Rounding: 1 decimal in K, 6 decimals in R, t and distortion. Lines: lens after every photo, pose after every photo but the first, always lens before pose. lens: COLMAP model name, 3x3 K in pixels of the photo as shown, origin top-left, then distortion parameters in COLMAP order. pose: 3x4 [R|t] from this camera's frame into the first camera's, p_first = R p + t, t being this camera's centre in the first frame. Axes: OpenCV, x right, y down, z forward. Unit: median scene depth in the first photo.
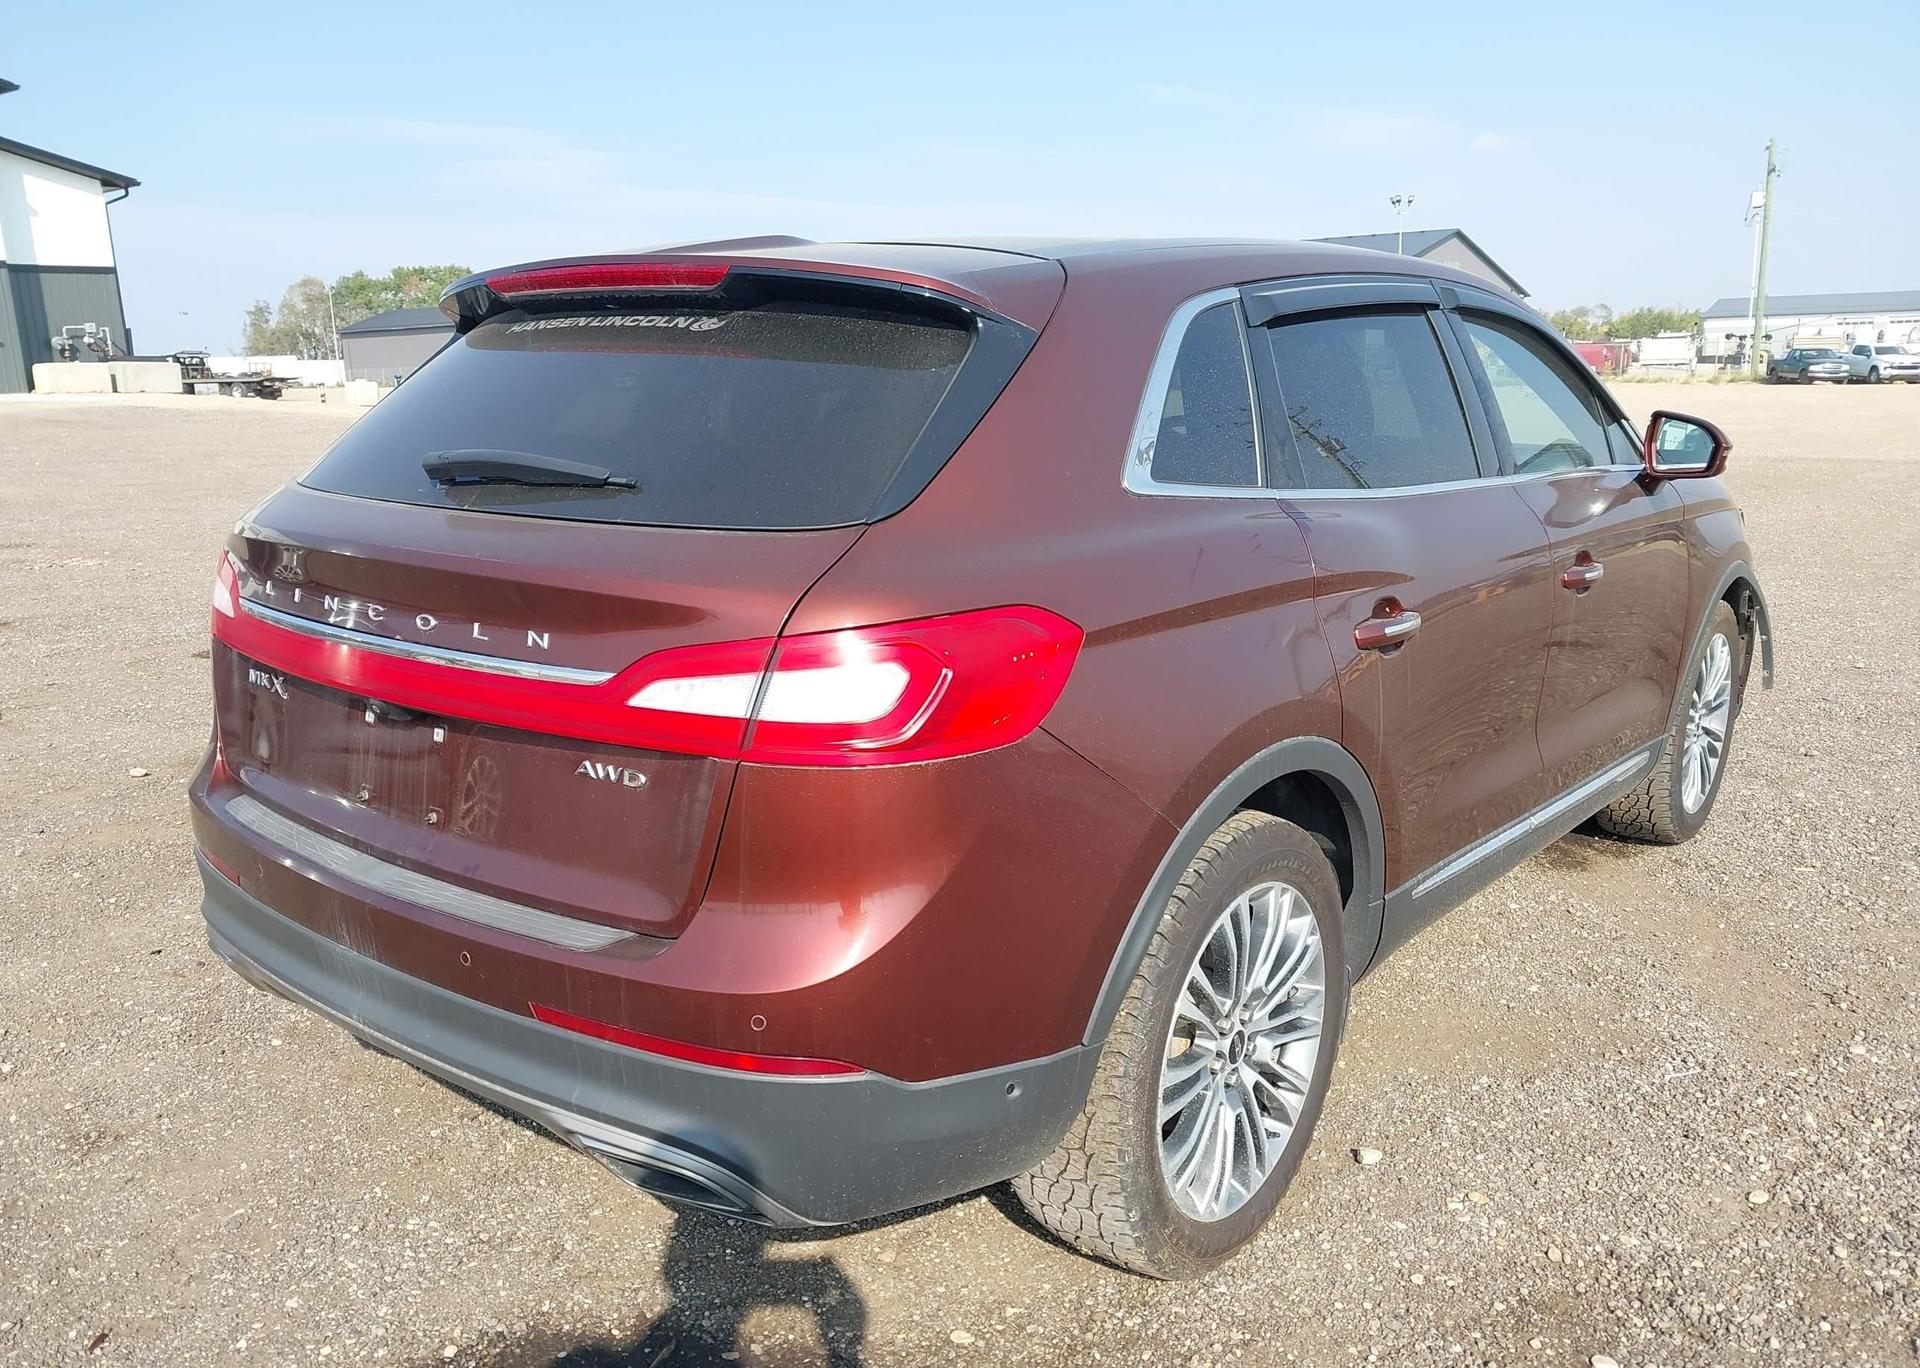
lens RADIAL K [[1539.3, 0, 945.7], [0, 1539.3, 689.7], [0, 0, 1]] dist [0.012733, -0.002721]
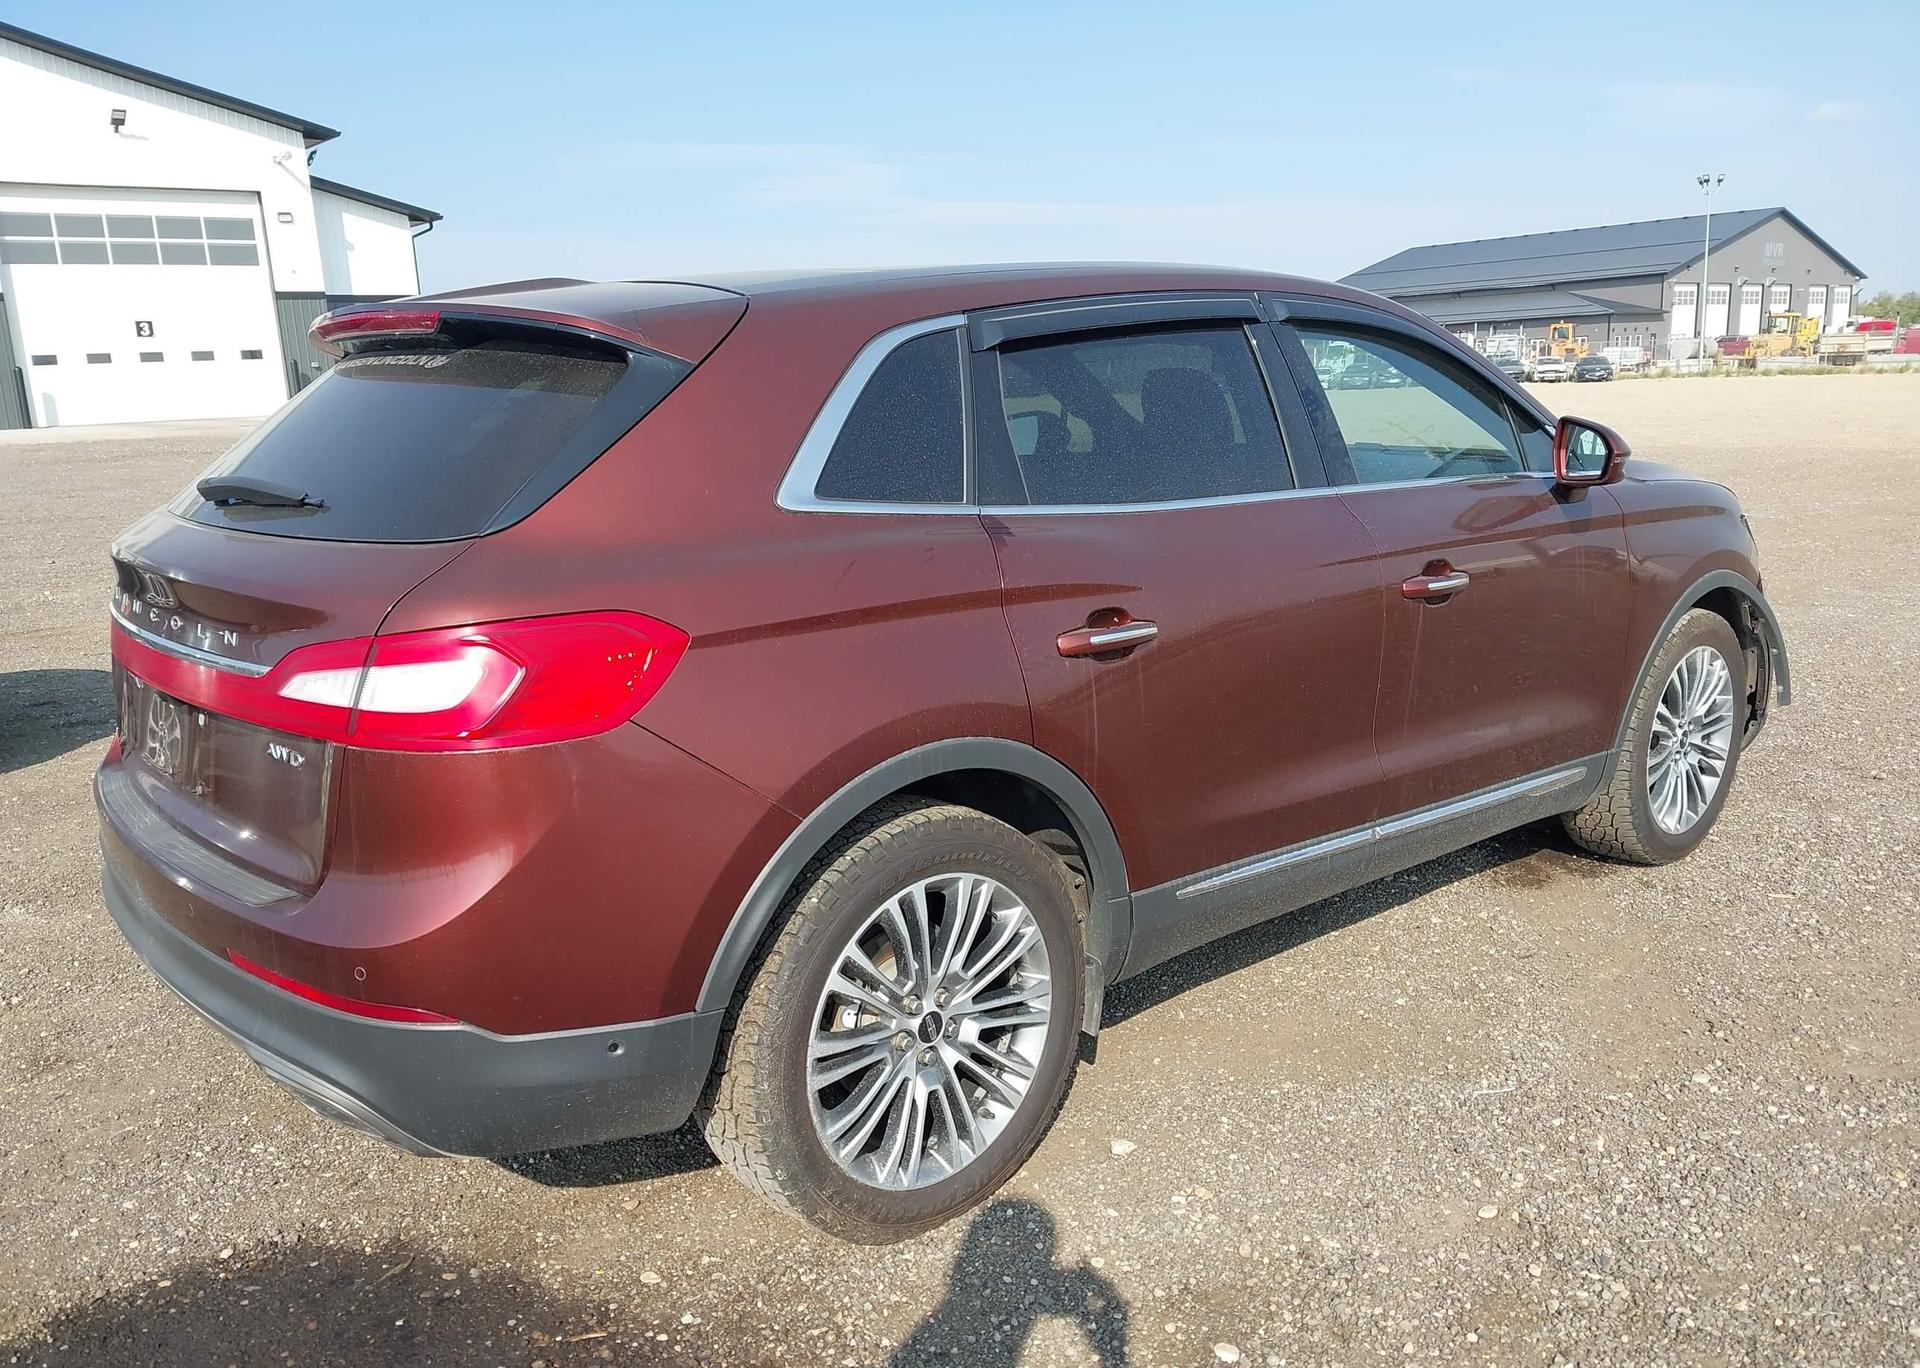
lens RADIAL K [[1537.8, 0, 945.2], [0, 1537.8, 685.0], [0, 0, 1]] dist [0.049491, -0.062381]
pose [[0.984064, 0.015073, -0.177175, 0.370601], [-0.016242, 0.999855, -0.005147, 0.000198], [0.177072, 0.007942, 0.984166, -0.046780]]
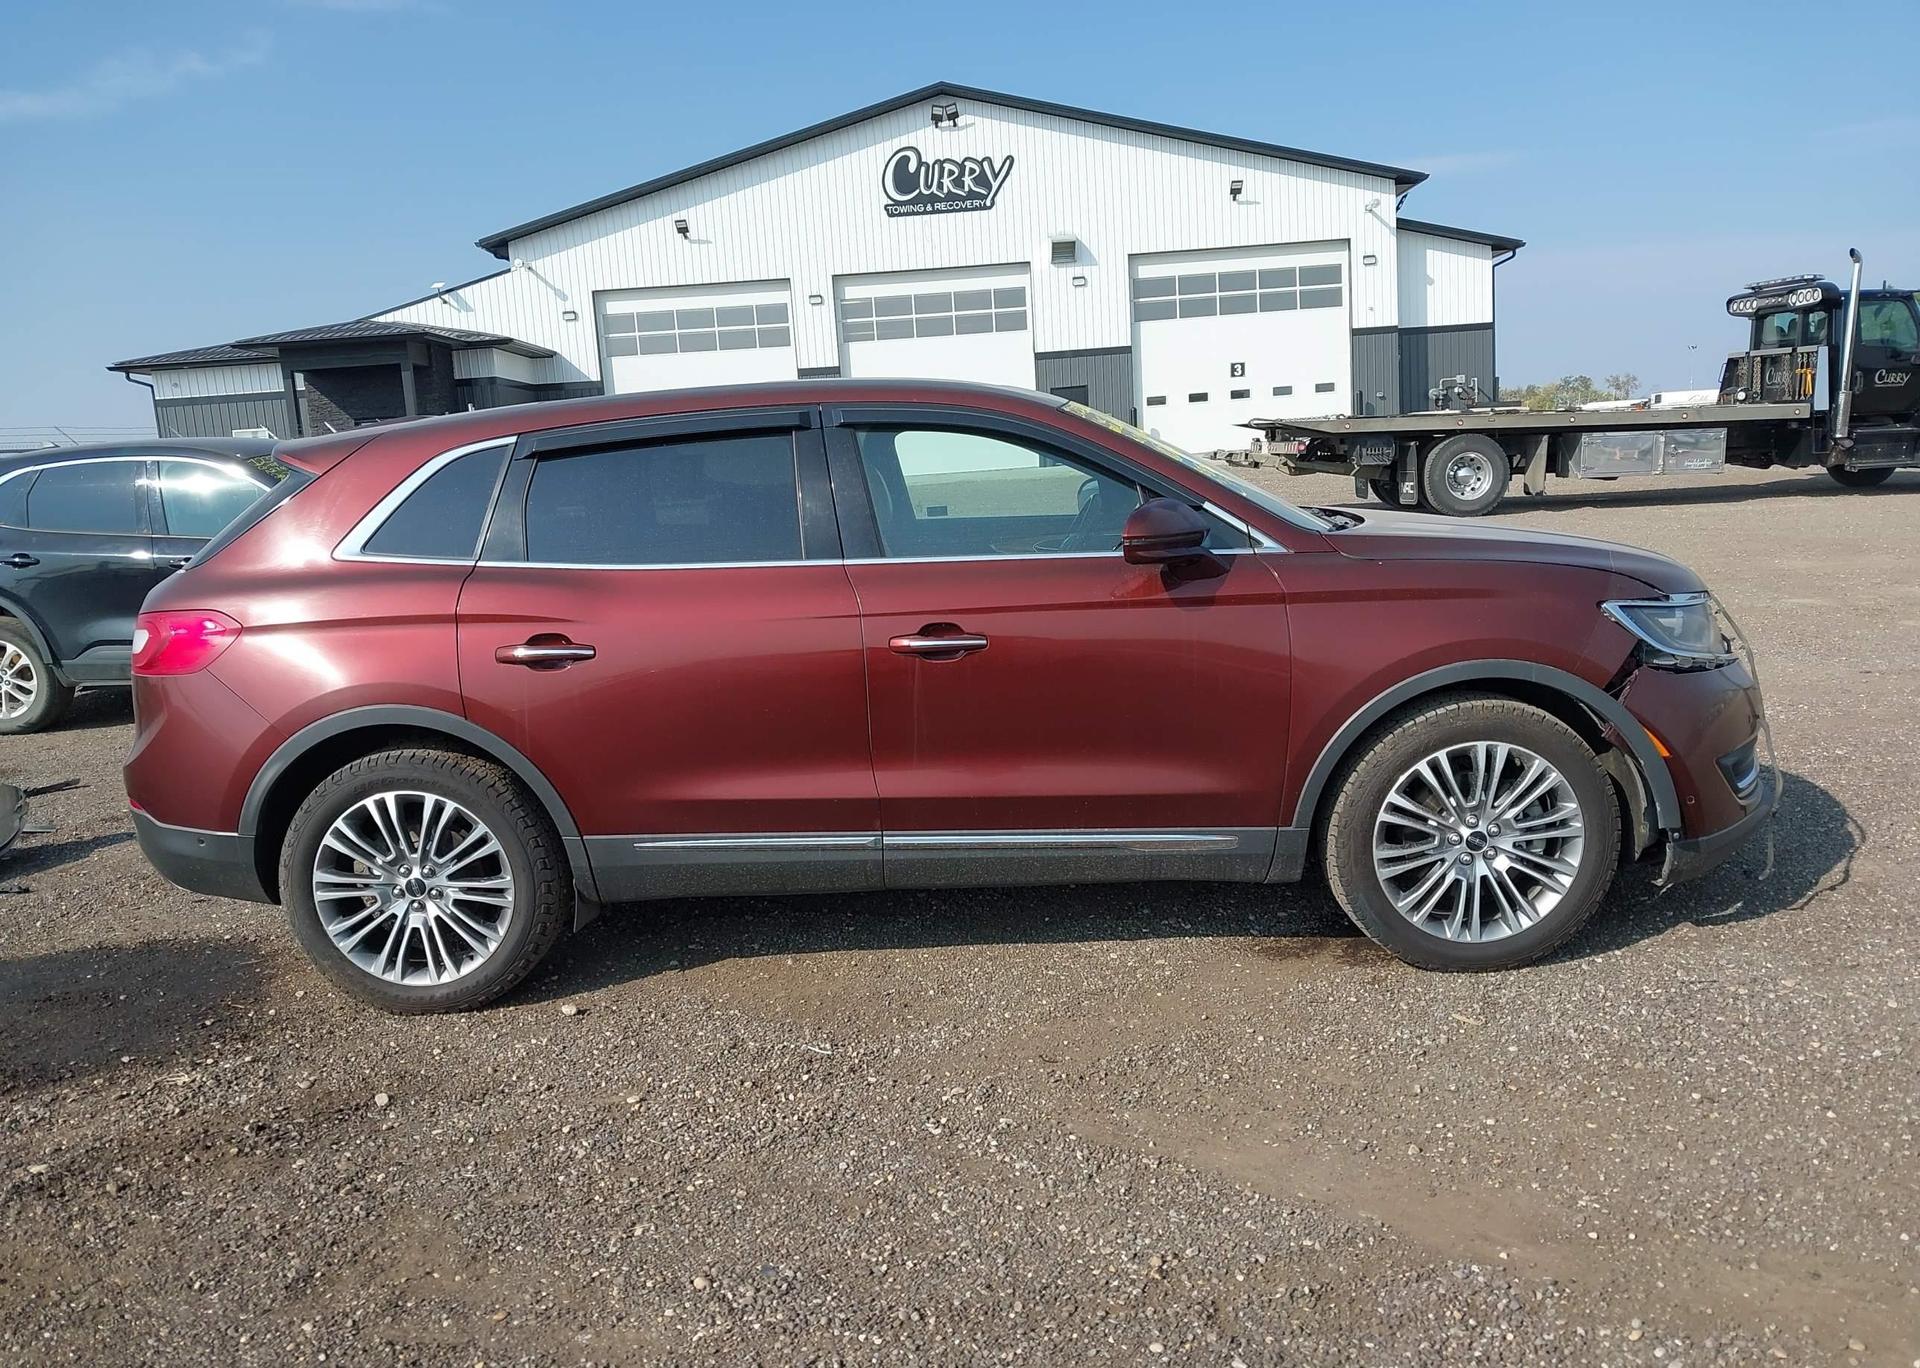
lens RADIAL K [[1539.3, 0, 945.7], [0, 1539.3, 689.7], [0, 0, 1]] dist [0.012733, -0.002721]
pose [[0.617334, 0.101170, -0.780169, 1.781895], [-0.116703, 0.992501, 0.036360, -0.110029], [0.777997, 0.068602, 0.624511, 0.363400]]
